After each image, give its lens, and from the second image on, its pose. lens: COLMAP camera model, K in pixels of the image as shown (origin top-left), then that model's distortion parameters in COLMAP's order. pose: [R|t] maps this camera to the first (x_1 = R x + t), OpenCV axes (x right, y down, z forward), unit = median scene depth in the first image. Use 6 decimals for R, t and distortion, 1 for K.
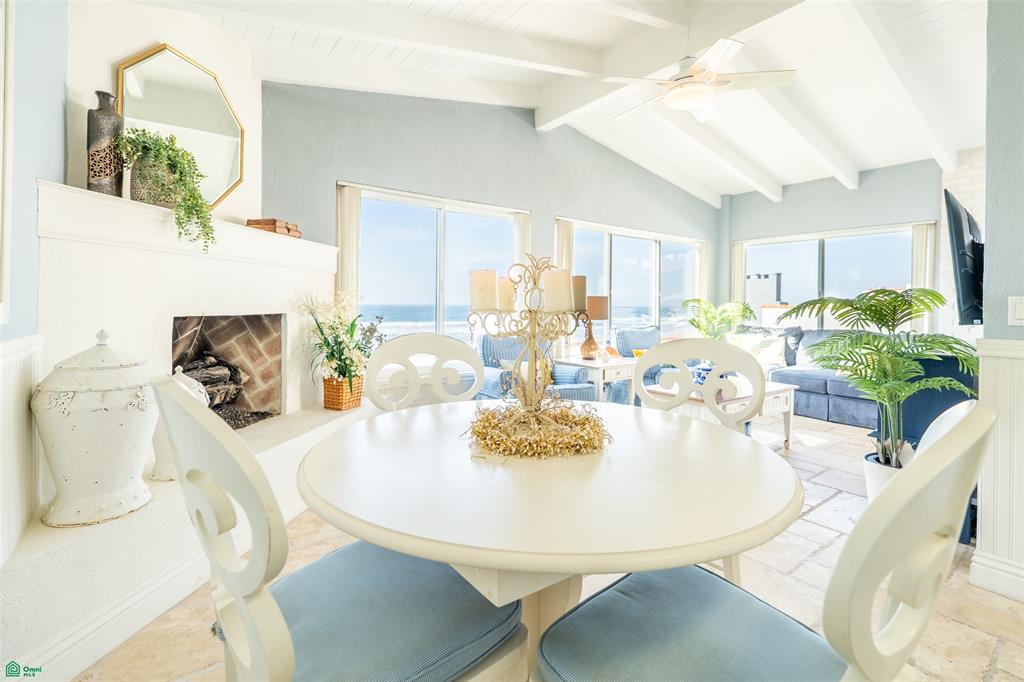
lens RADIAL K [[460.3, 0, 558.2], [0, 460.3, 301.2], [0, 0, 1]] dist [-0.002015, -0.000660]
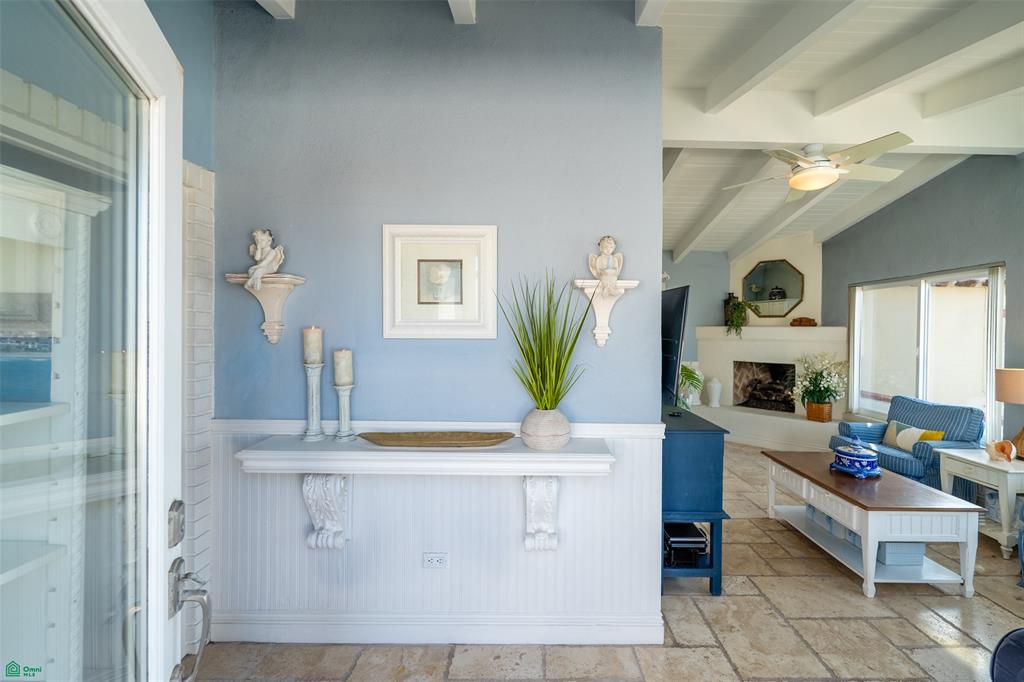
lens RADIAL K [[460.3, 0, 538.0], [0, 460.3, 331.5], [0, 0, 1]] dist [-0.002015, -0.000660]
pose [[-0.640047, -0.006547, -0.768308, 1.741977], [-0.010839, 0.999941, 0.000508, -0.109962], [0.768260, 0.008653, -0.640080, 1.450965]]
